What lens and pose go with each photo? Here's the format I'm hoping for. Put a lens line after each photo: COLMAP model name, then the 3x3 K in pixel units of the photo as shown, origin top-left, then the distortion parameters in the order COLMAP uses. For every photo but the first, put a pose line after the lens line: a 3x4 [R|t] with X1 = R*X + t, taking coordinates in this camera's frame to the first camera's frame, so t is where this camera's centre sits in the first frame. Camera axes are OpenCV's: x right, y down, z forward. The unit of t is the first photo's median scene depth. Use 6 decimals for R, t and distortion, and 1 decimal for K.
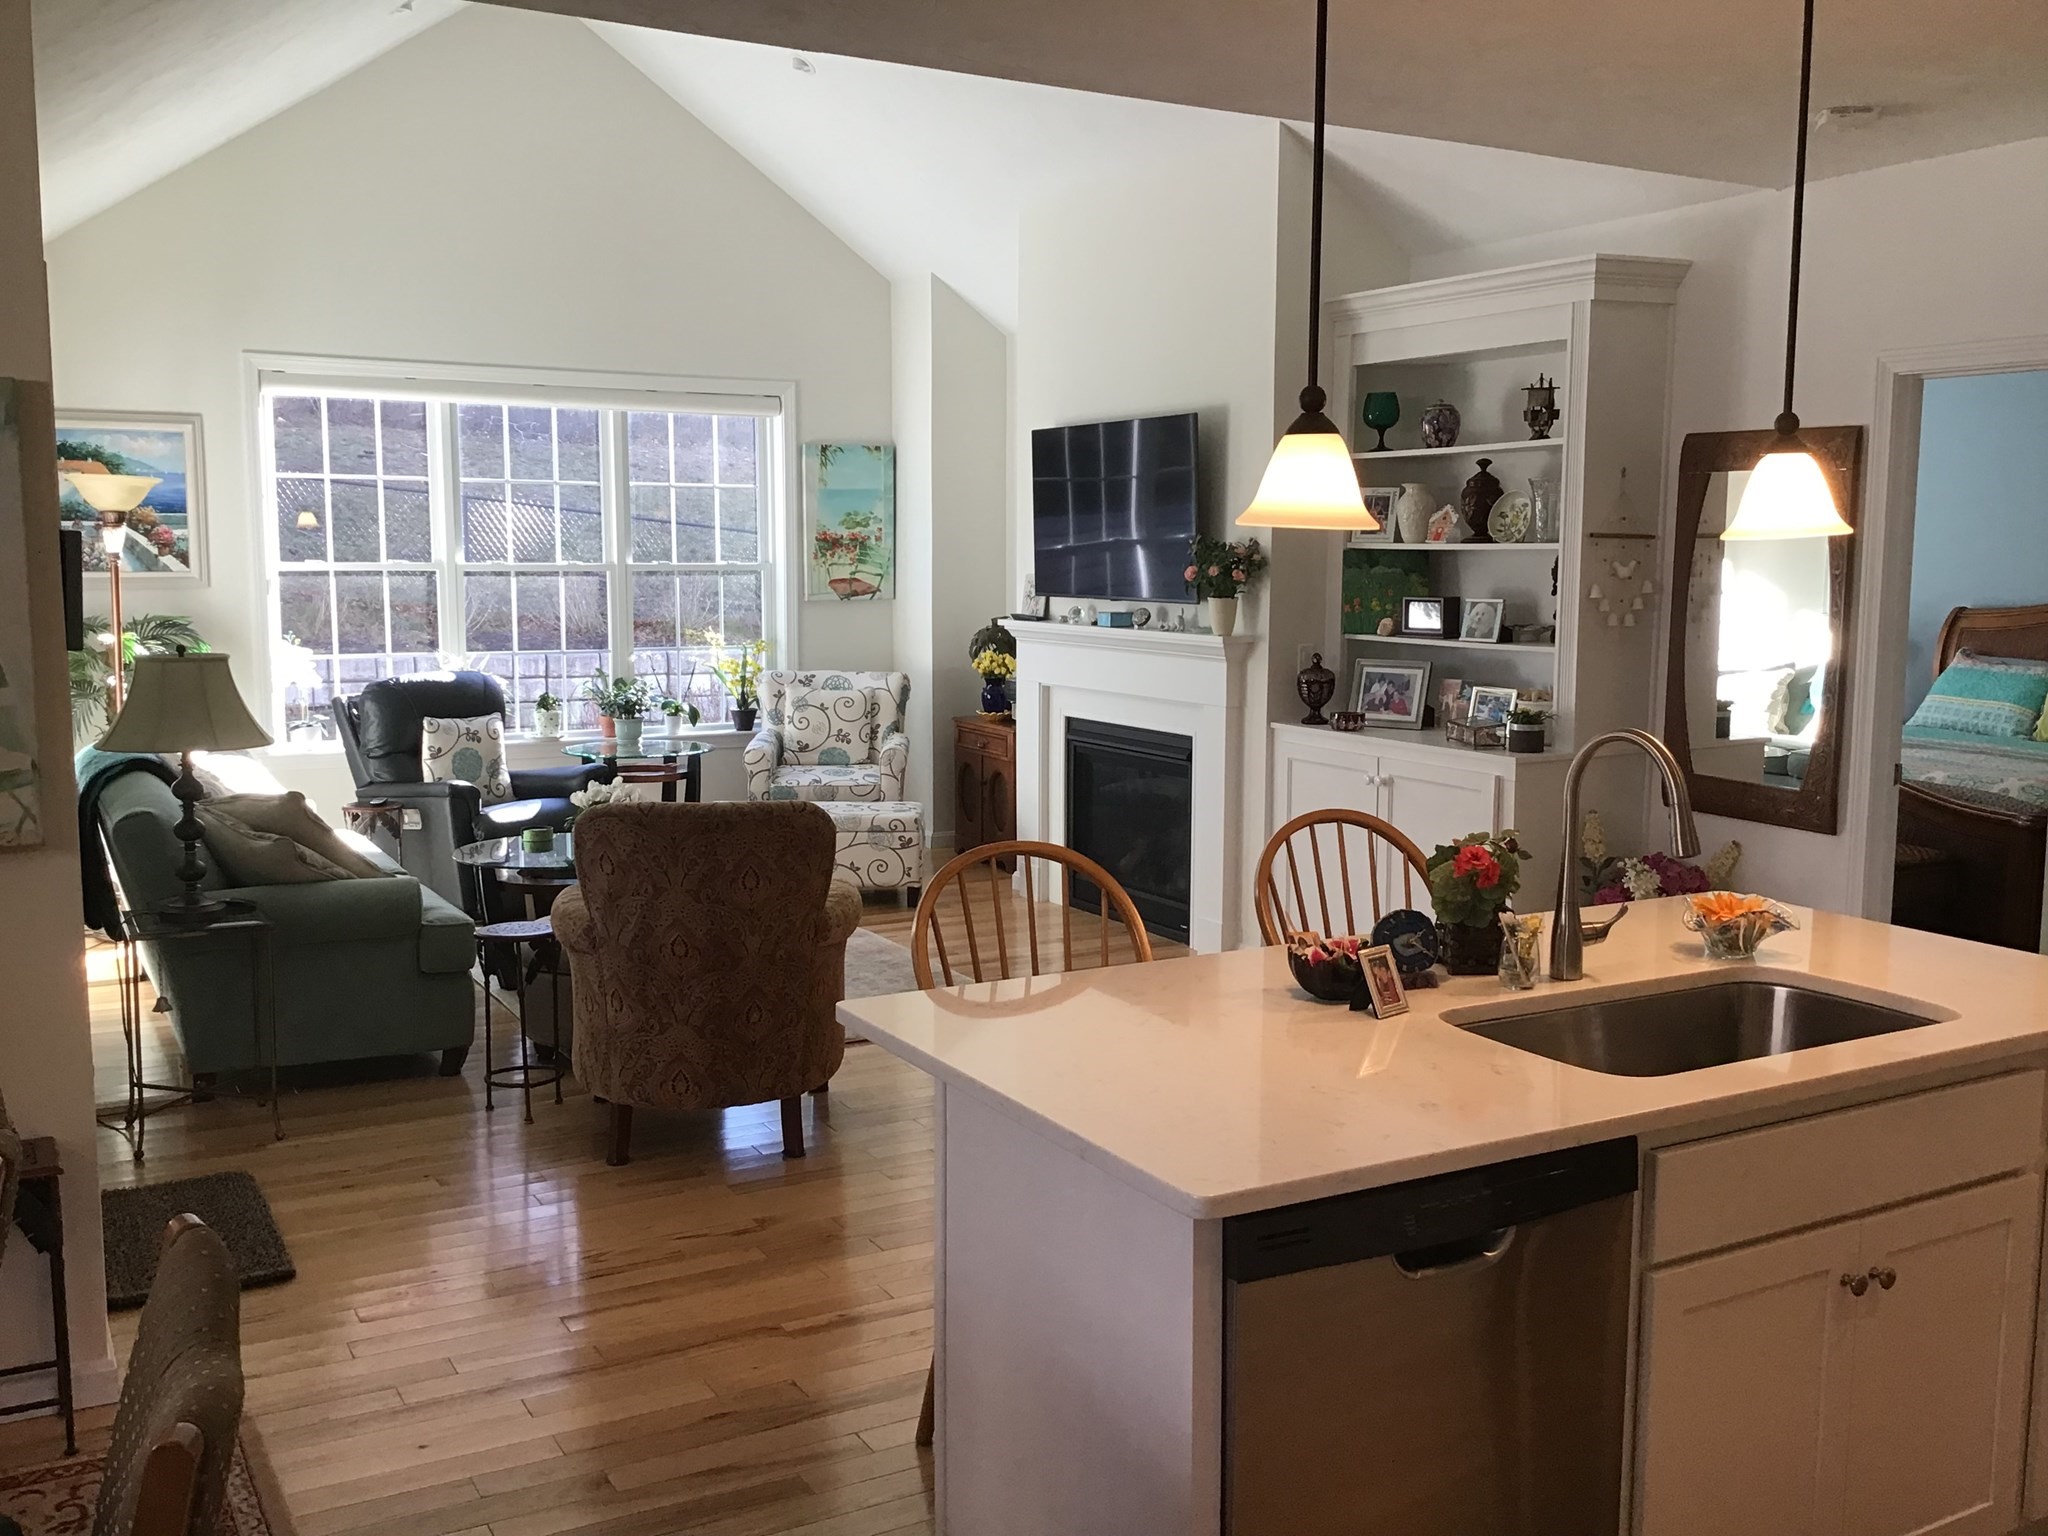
lens RADIAL K [[1852.1, 0, 1023.5], [0, 1852.1, 760.3], [0, 0, 1]] dist [0.103951, -0.191097]
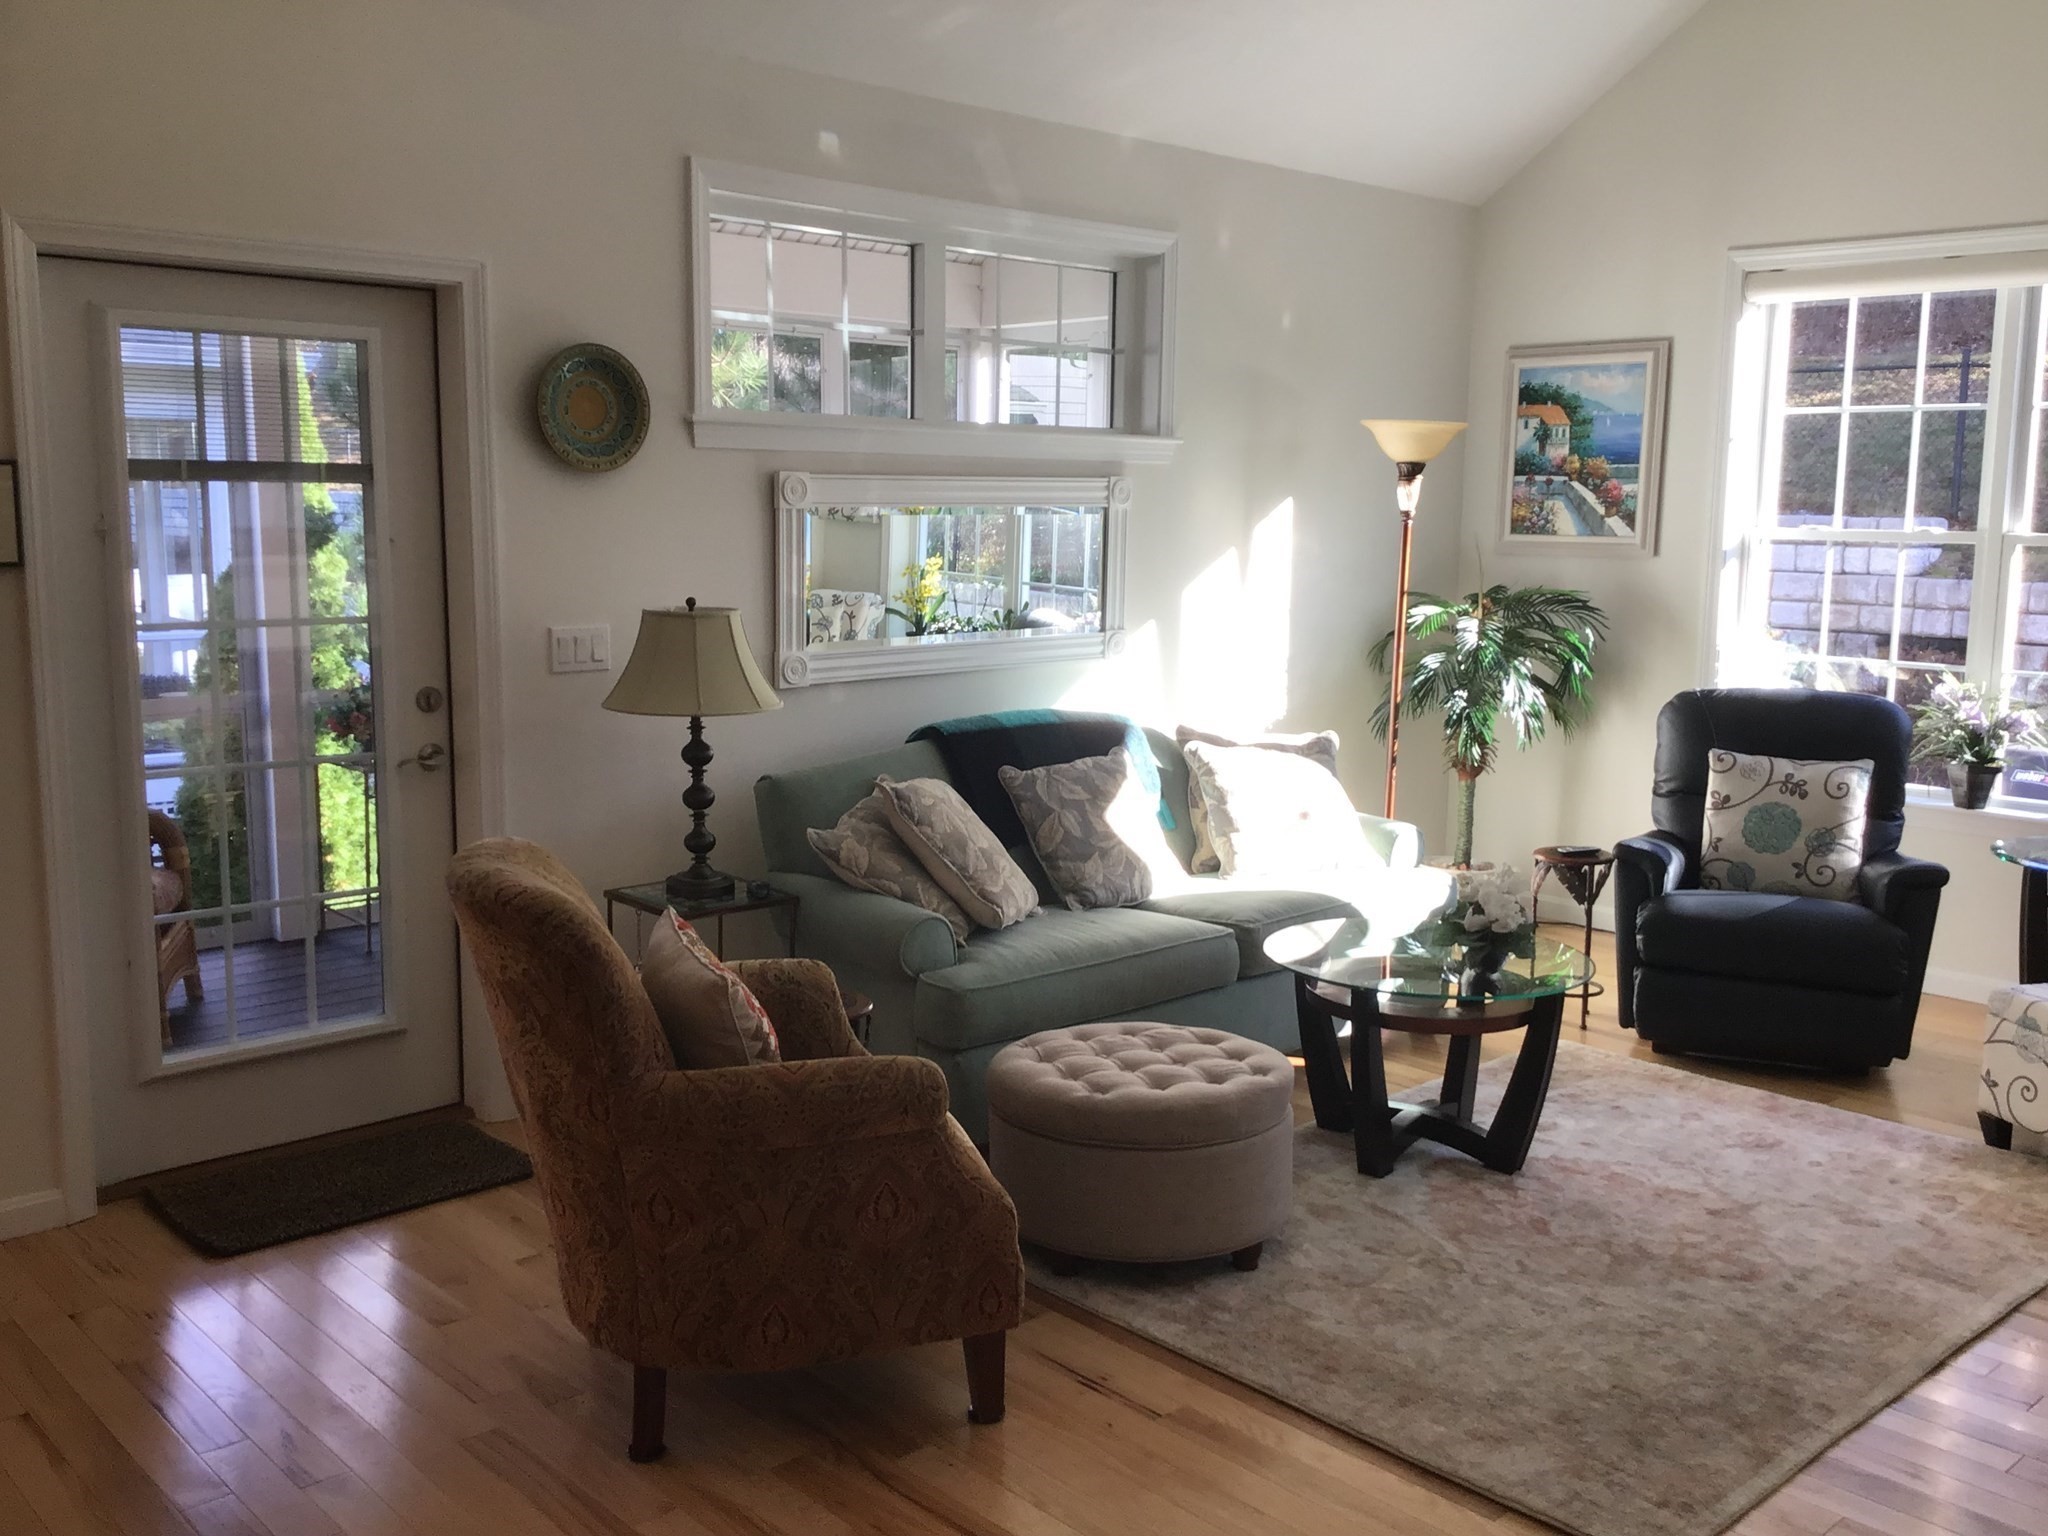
lens RADIAL K [[1856.4, 0, 1024.3], [0, 1856.4, 771.5], [0, 0, 1]] dist [0.112264, -0.237601]
pose [[0.225854, 0.140303, -0.964005, 0.308303], [-0.122377, 0.985821, 0.114807, -0.065838], [0.966444, 0.092042, 0.239822, 0.602175]]
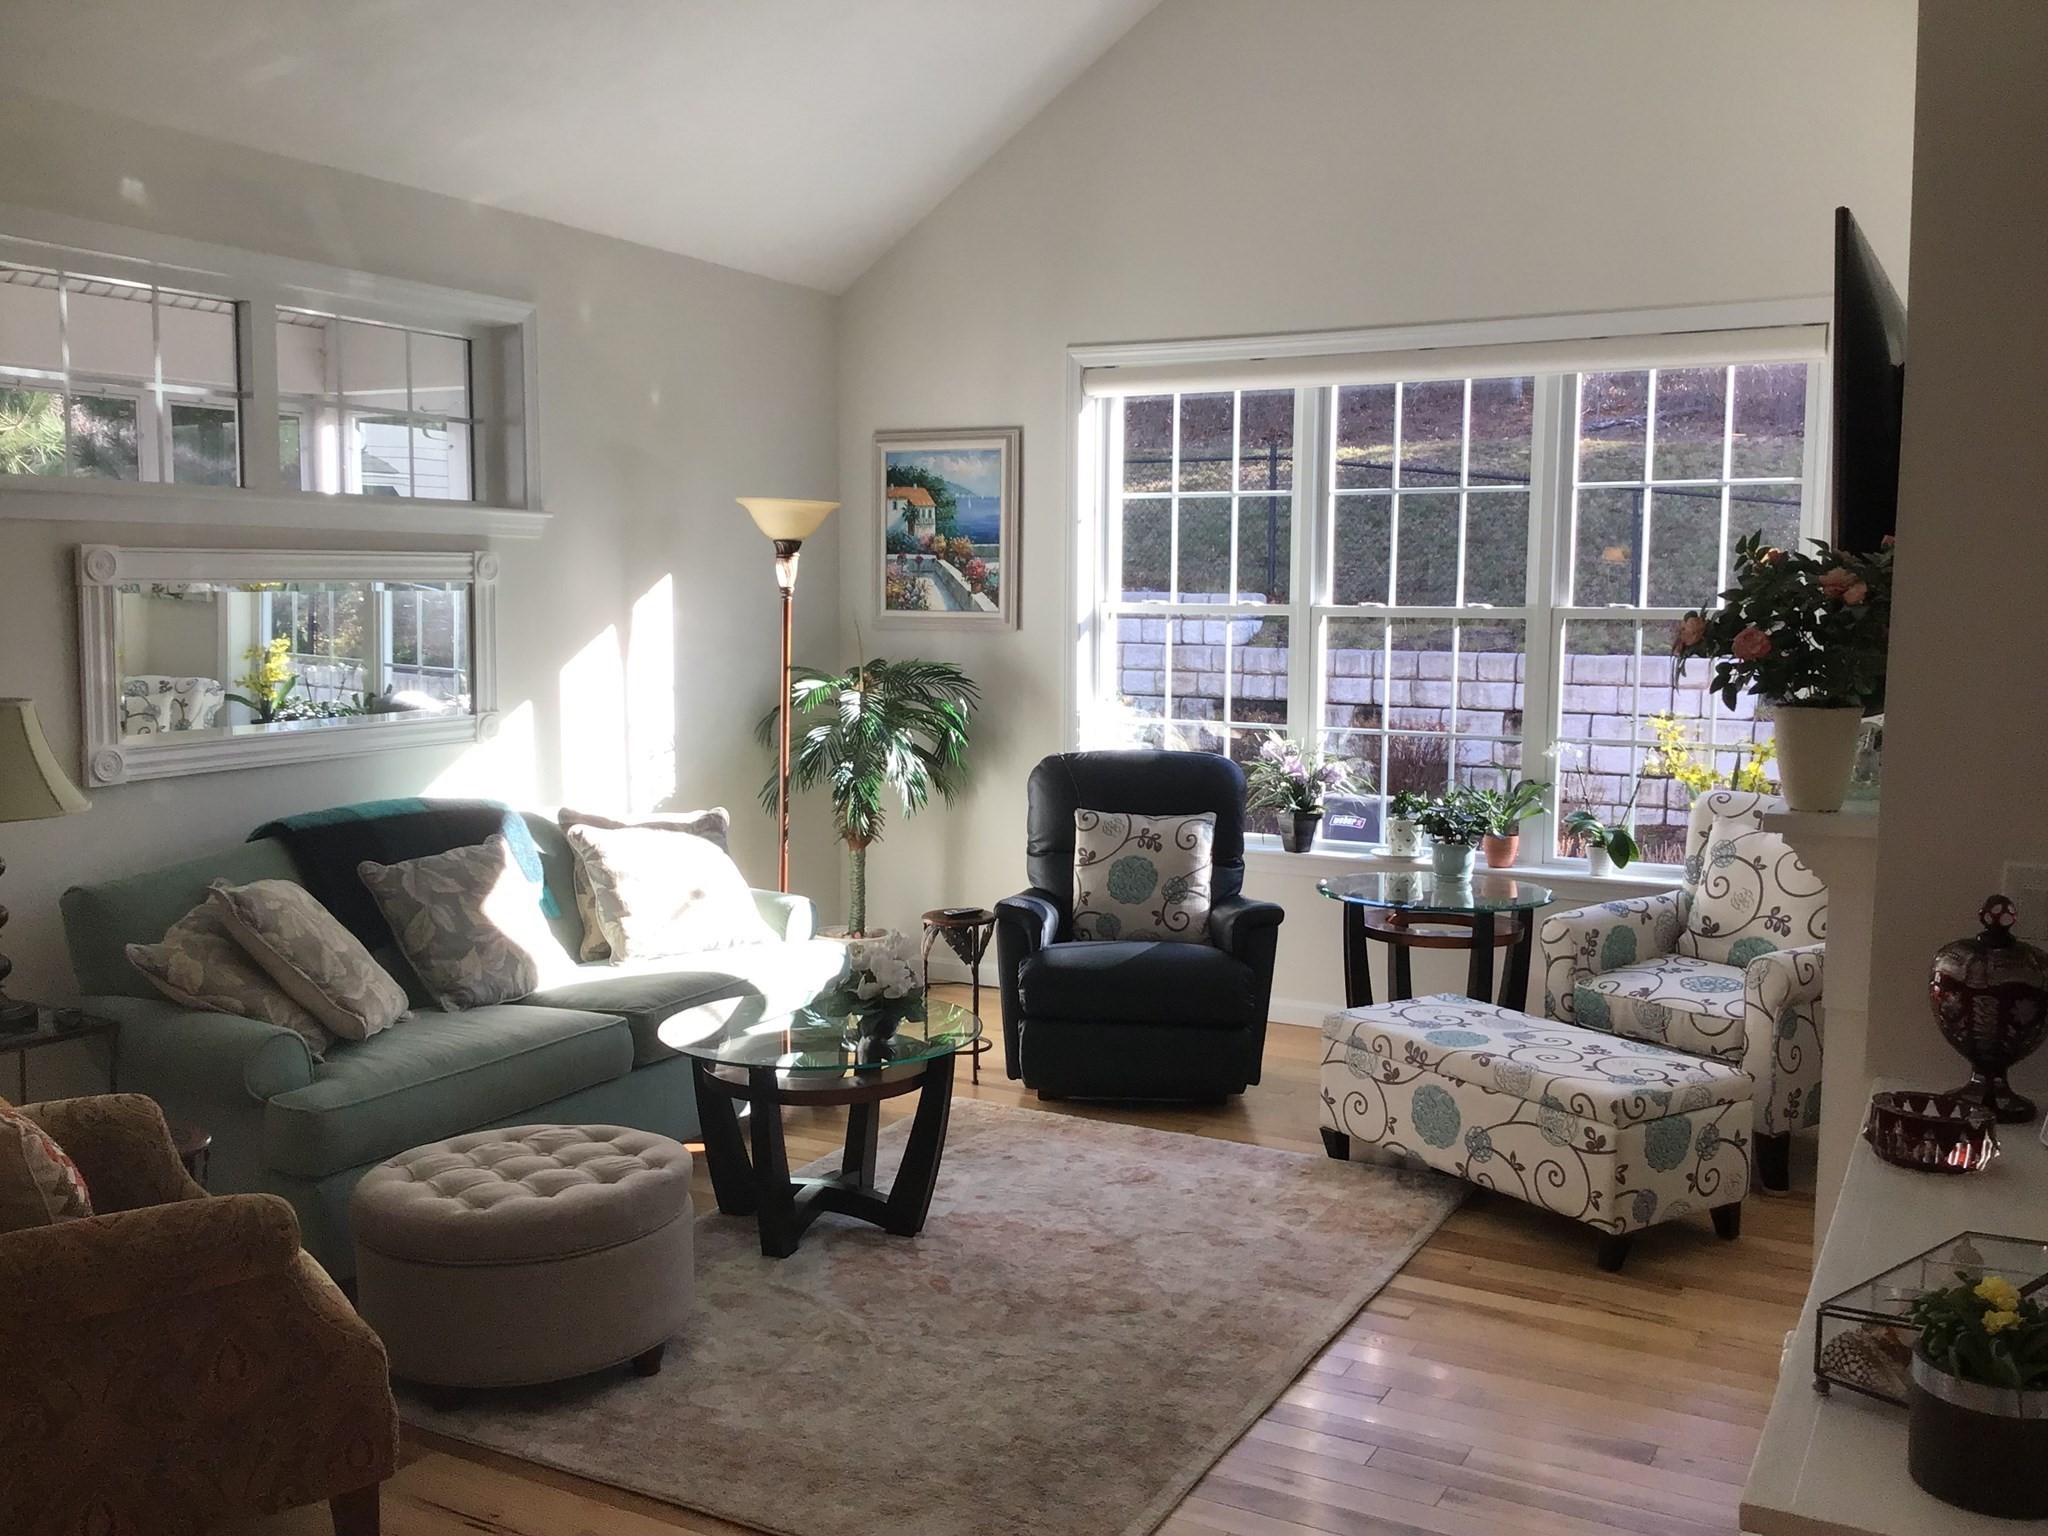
lens RADIAL K [[1852.1, 0, 1023.5], [0, 1852.1, 760.3], [0, 0, 1]] dist [0.103951, -0.191097]
pose [[0.523888, 0.081321, -0.847896, 0.303140], [-0.102401, 0.994226, 0.032085, -0.065903], [0.845609, 0.070016, 0.529190, 0.607445]]
